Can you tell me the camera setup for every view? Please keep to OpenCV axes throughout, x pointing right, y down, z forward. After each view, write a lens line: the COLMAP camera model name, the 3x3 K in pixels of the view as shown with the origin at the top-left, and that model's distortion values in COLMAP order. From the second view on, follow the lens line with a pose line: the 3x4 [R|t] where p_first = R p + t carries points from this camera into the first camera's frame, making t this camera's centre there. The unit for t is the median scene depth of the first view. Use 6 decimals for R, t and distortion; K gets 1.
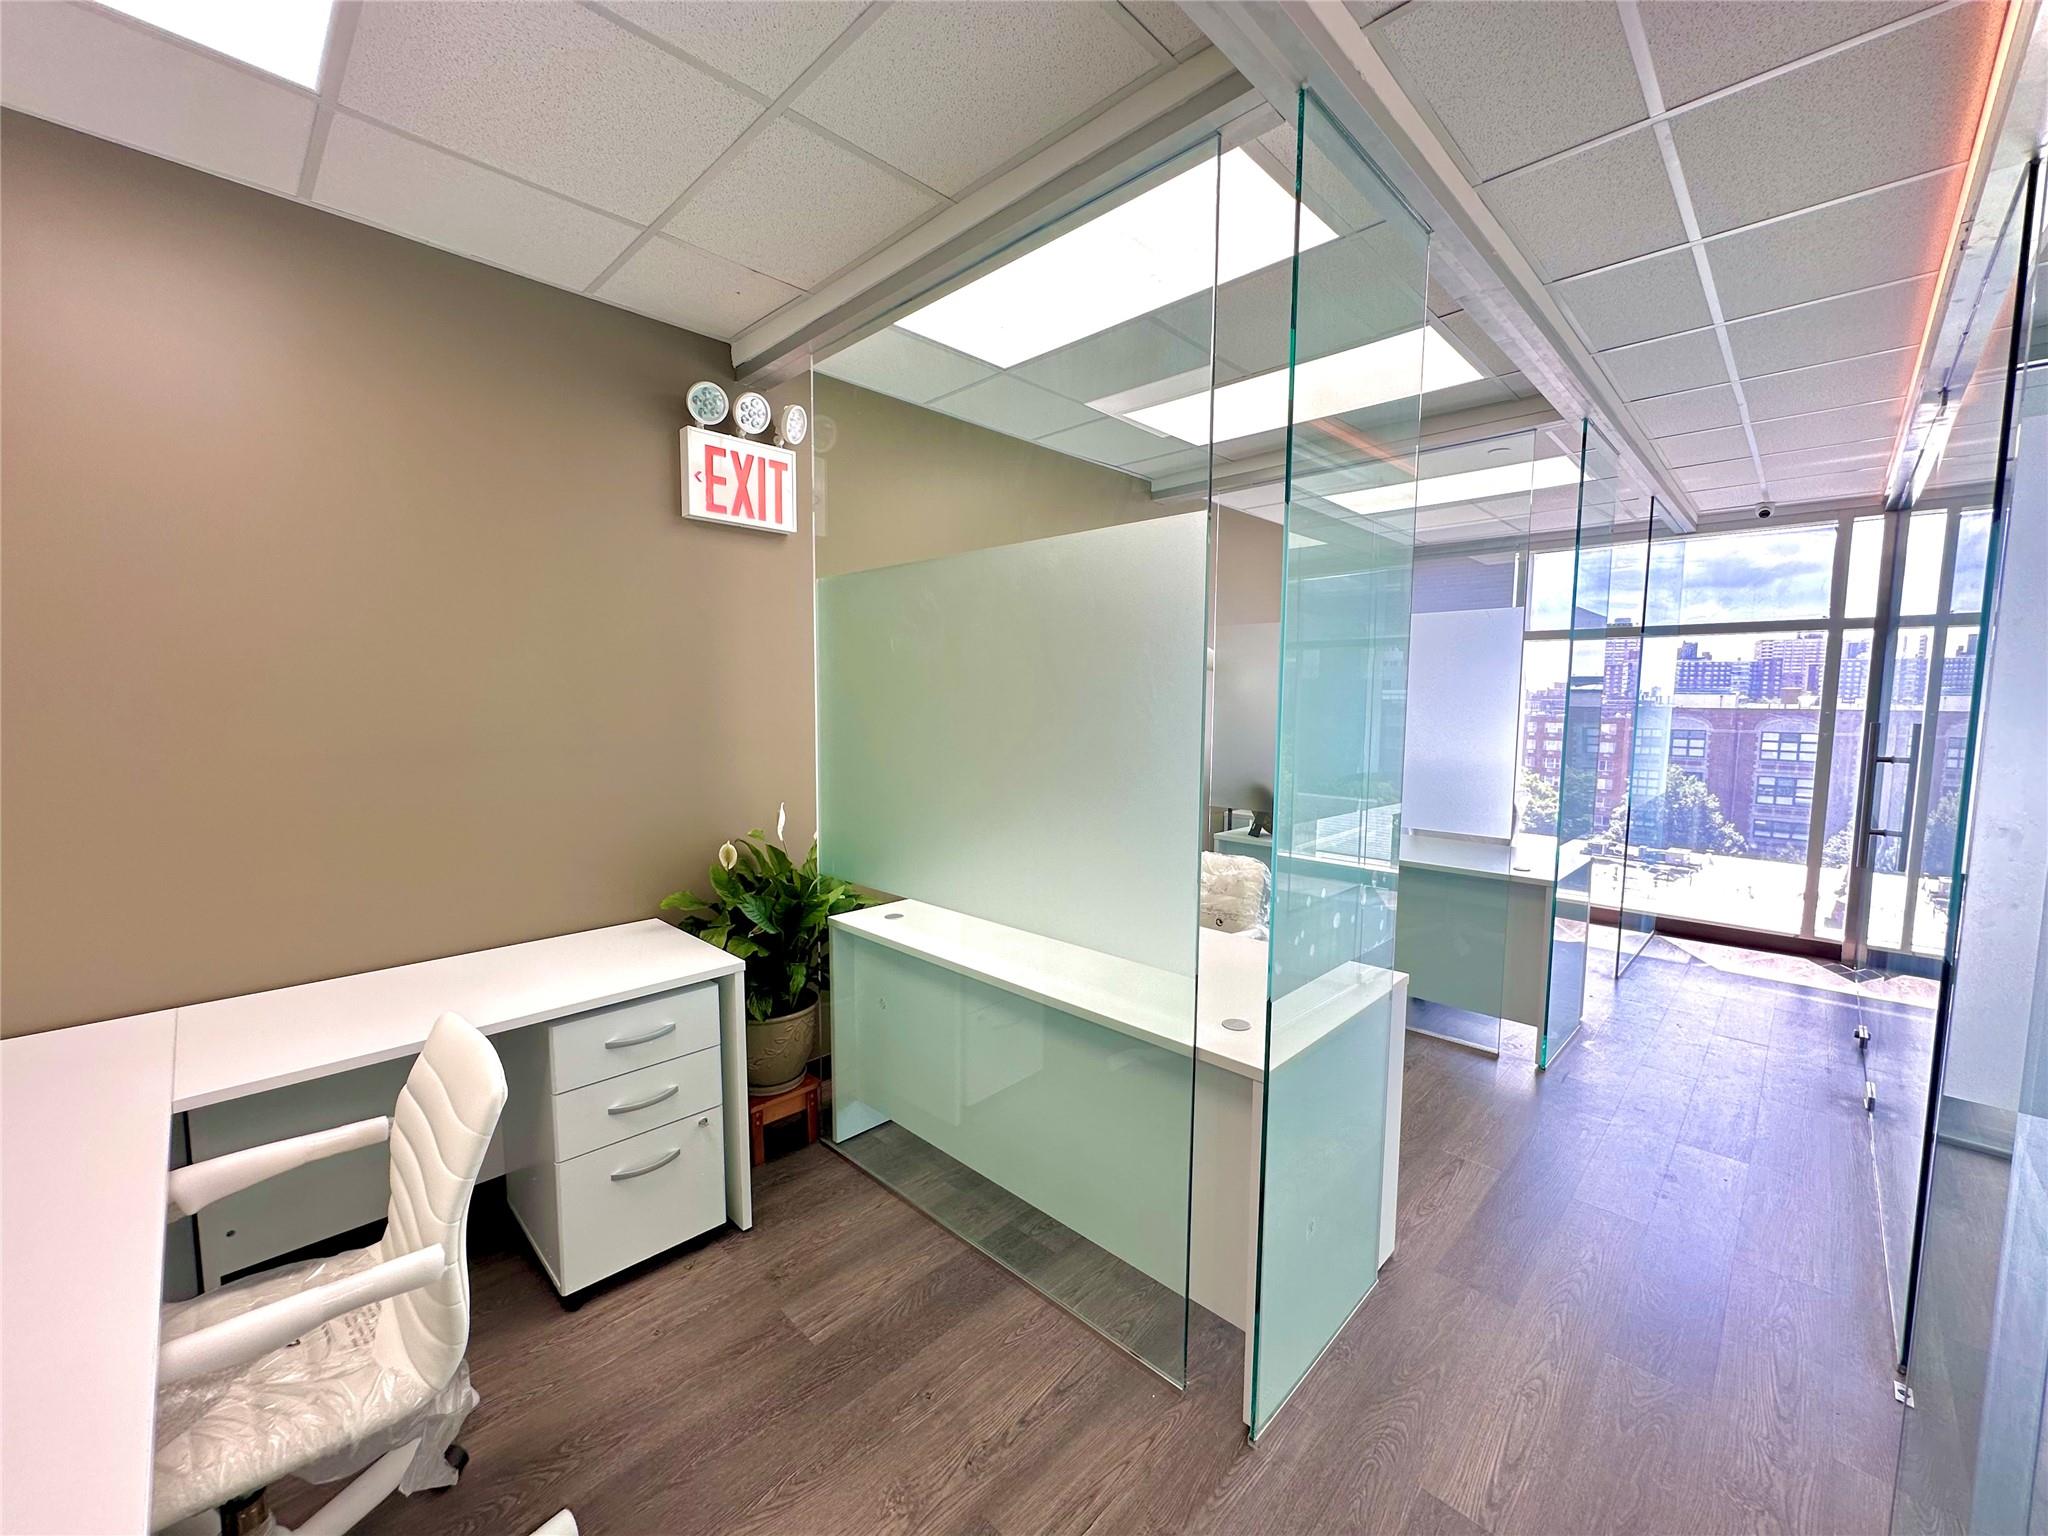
lens RADIAL K [[815.3, 0, 1023.2], [0, 815.3, 767.5], [0, 0, 1]] dist [-0.001225, -0.000196]
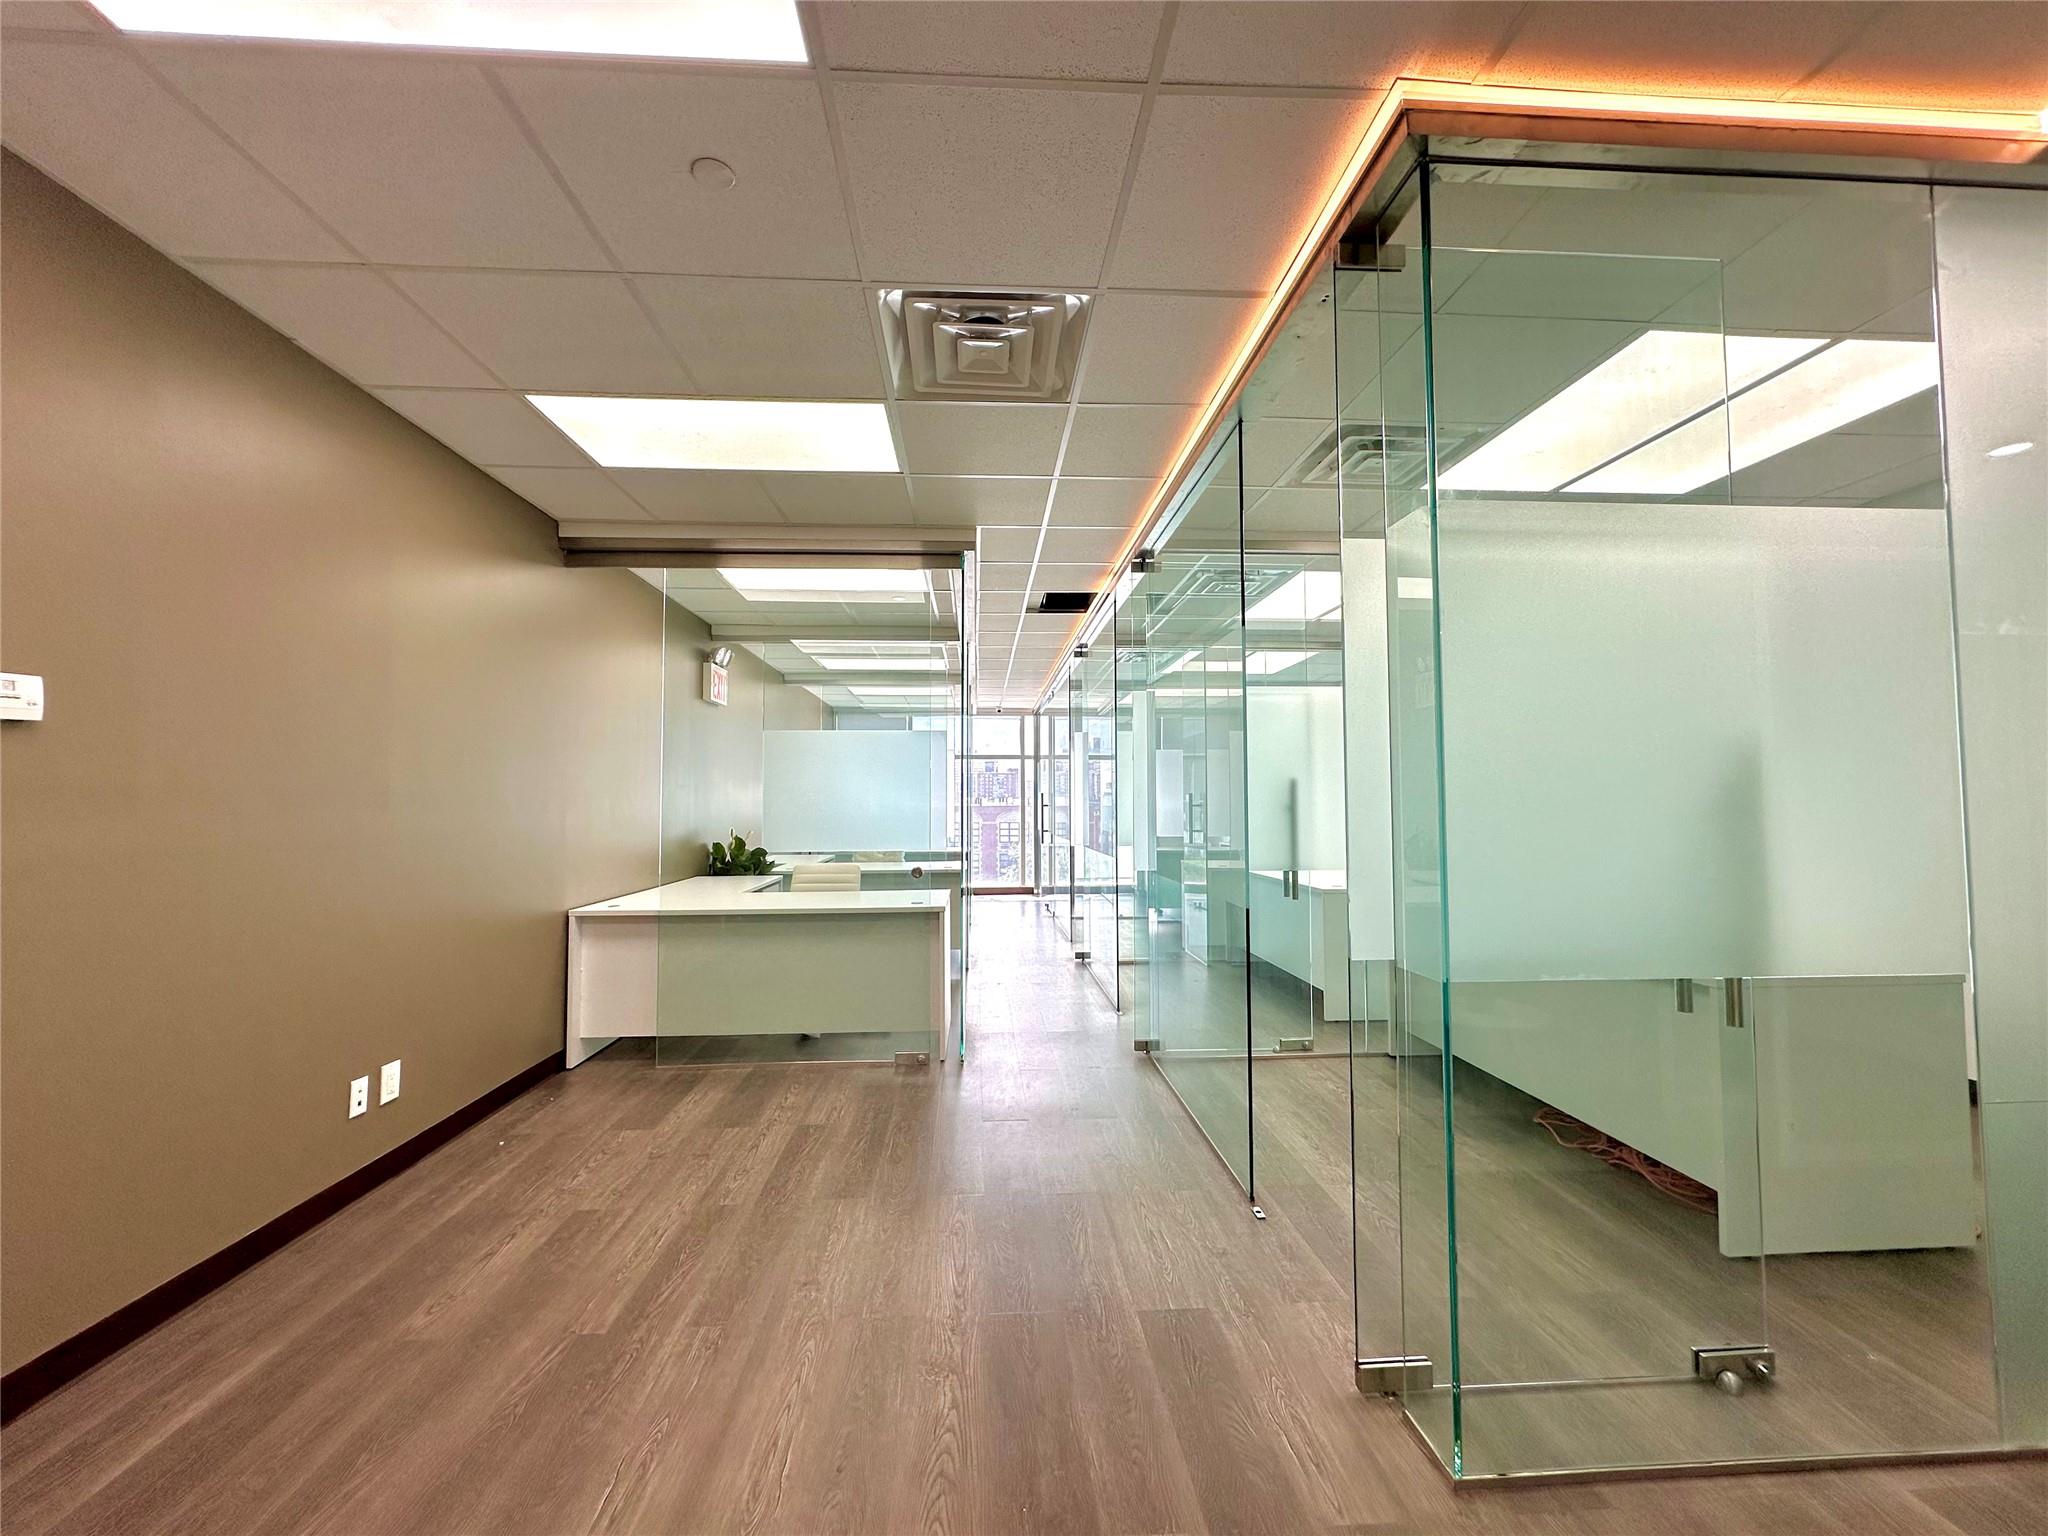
lens RADIAL K [[815.3, 0, 1023.2], [0, 815.3, 767.5], [0, 0, 1]] dist [-0.001225, -0.000196]
pose [[0.671687, 0.027615, 0.740321, -0.821117], [0.065467, 0.993183, -0.096444, 0.091959], [-0.737937, 0.113247, 0.665300, -0.634861]]
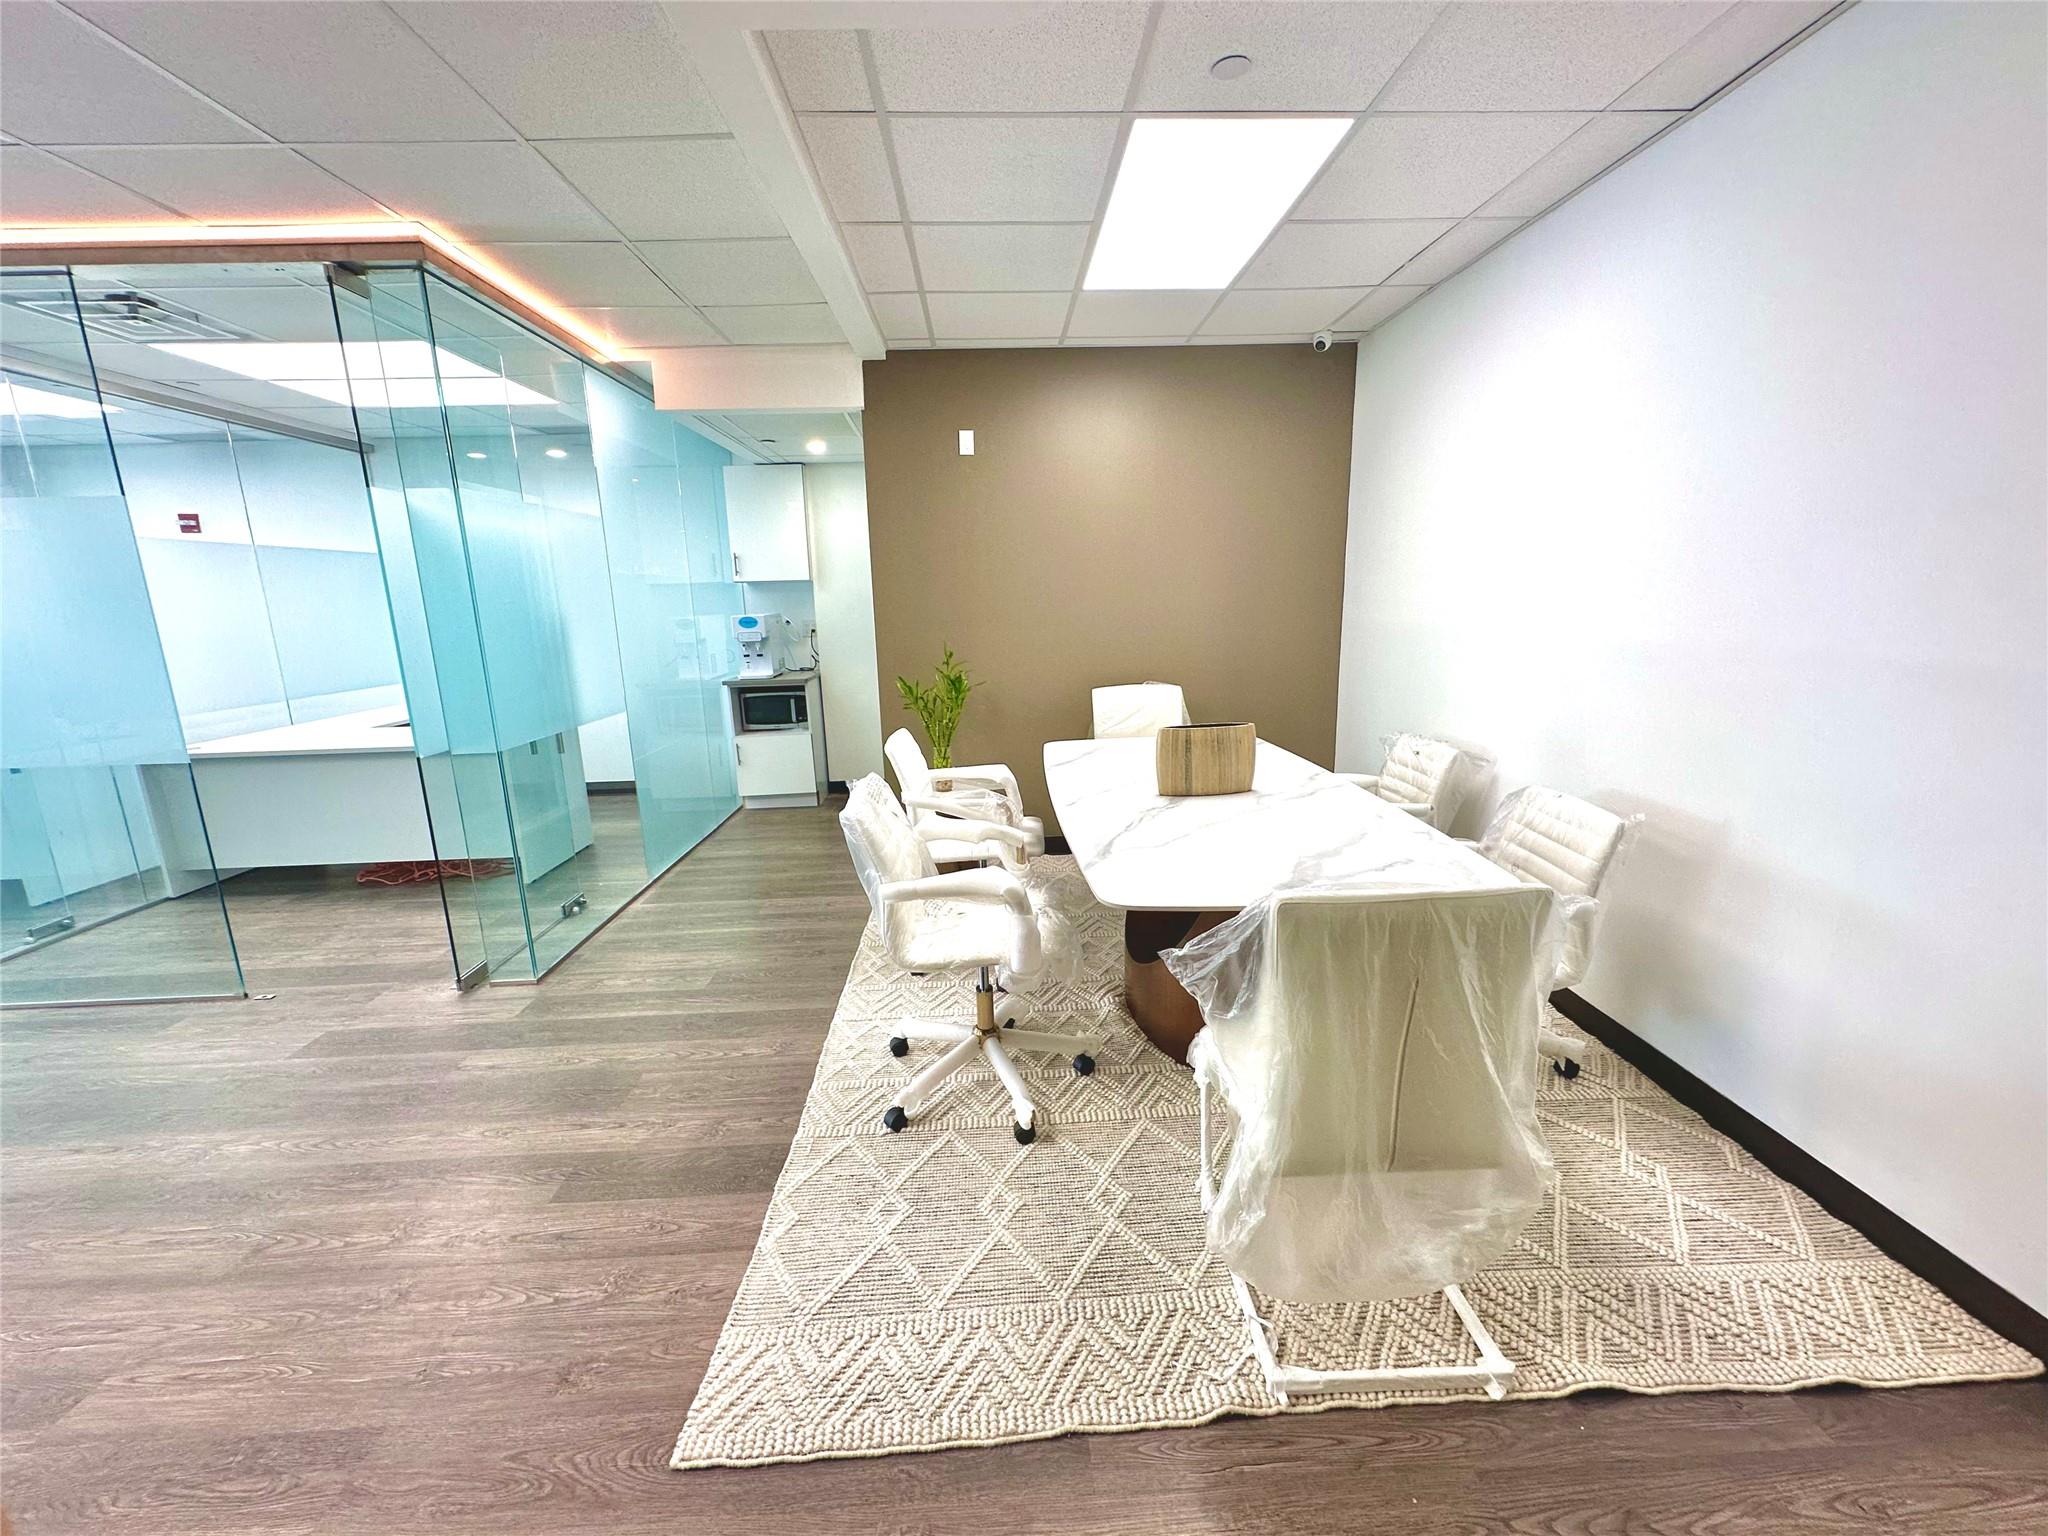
lens RADIAL K [[815.3, 0, 1023.2], [0, 815.3, 767.5], [0, 0, 1]] dist [-0.001225, -0.000196]
pose [[-0.727002, -0.128002, 0.674598, -1.201125], [0.079251, 0.960262, 0.267613, 0.029047], [-0.682046, 0.248017, -0.687968, -0.365984]]
